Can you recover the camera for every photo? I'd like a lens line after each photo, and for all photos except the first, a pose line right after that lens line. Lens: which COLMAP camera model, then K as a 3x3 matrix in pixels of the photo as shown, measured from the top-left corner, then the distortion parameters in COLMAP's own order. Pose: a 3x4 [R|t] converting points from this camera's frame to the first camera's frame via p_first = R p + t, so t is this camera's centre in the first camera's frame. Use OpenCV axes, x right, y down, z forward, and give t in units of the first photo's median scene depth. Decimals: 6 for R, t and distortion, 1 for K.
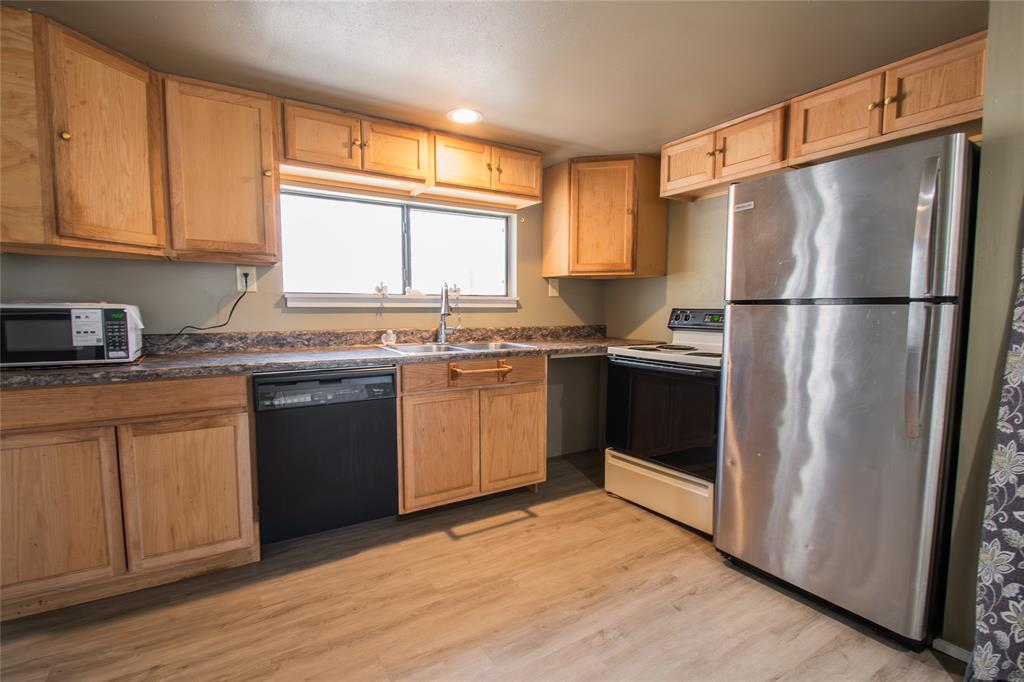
lens RADIAL K [[503.0, 0, 495.2], [0, 503.0, 348.0], [0, 0, 1]] dist [0.000937, -0.009626]
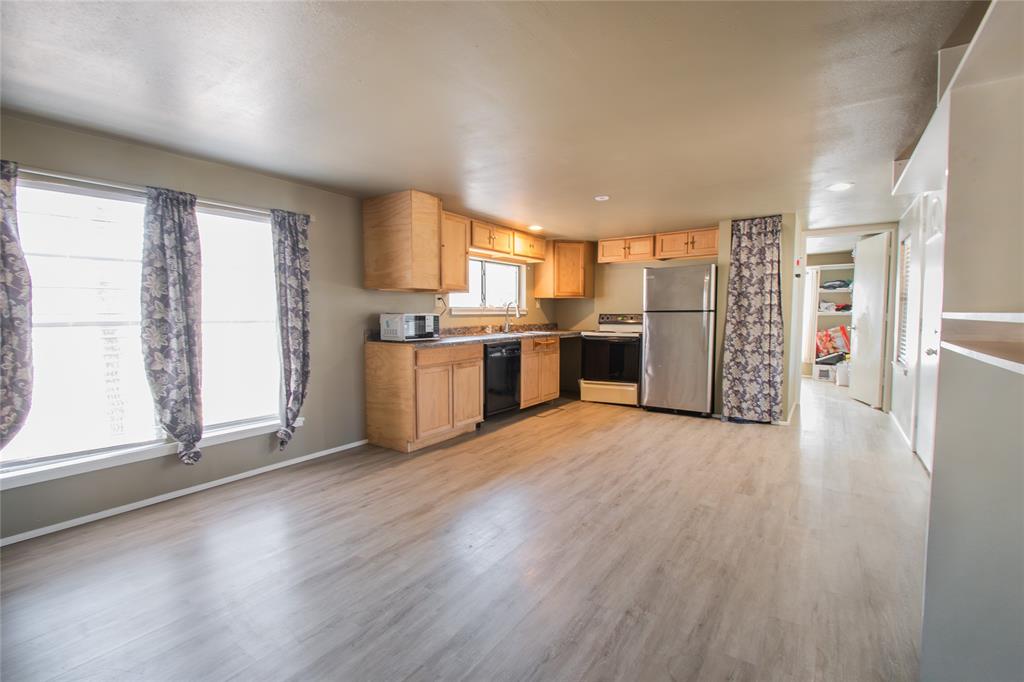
lens RADIAL K [[466.3, 0, 525.1], [0, 466.3, 343.0], [0, 0, 1]] dist [0.000052, -0.001164]
pose [[0.906833, -0.032451, 0.420240, -0.943796], [0.039287, 0.999199, -0.007620, 0.057407], [-0.419656, 0.023421, 0.907381, -0.798674]]
